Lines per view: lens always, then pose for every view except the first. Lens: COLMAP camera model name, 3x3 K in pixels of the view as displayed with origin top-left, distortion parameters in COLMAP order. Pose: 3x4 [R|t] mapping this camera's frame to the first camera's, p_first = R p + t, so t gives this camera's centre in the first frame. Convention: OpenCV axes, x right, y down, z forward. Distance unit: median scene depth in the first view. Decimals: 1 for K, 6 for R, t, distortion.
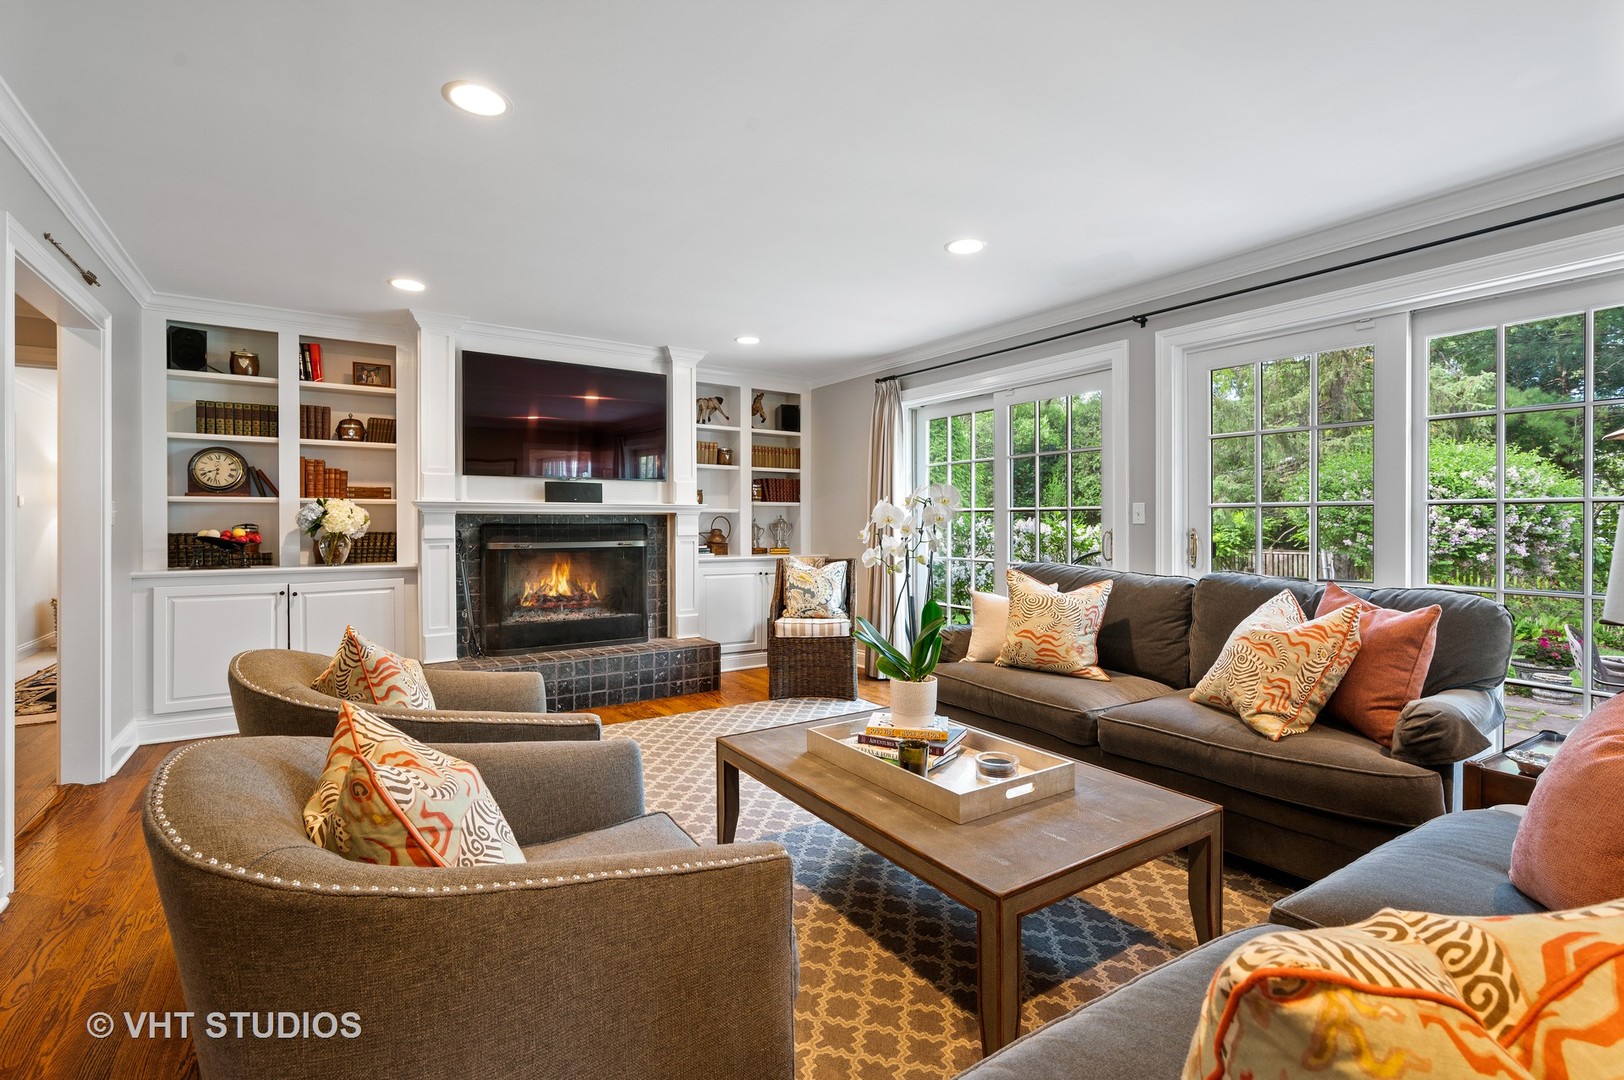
lens RADIAL K [[737.8, 0, 809.4], [0, 737.8, 530.9], [0, 0, 1]] dist [-0.001330, -0.000359]
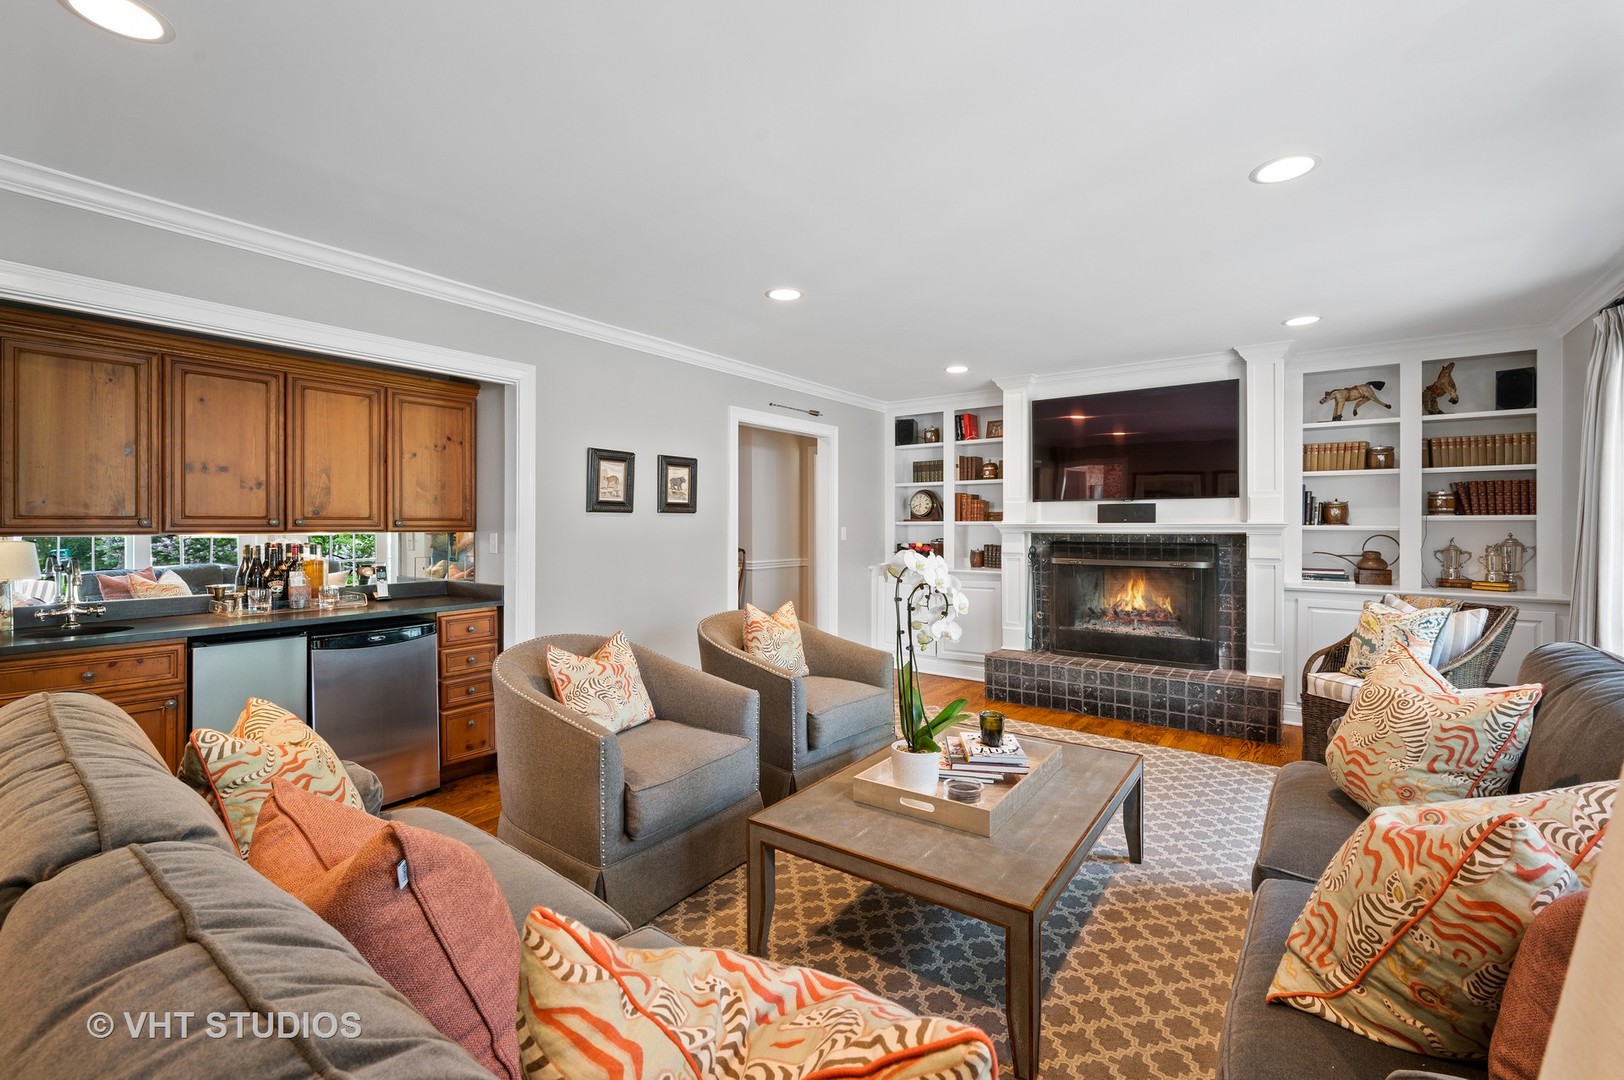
lens RADIAL K [[690.5, 0, 799.1], [0, 690.5, 531.7], [0, 0, 1]] dist [0.002243, -0.000089]
pose [[0.327393, 0.008433, -0.944851, 0.447937], [-0.009762, 0.999937, 0.005542, -0.026066], [0.944838, 0.007409, 0.327455, 0.229515]]
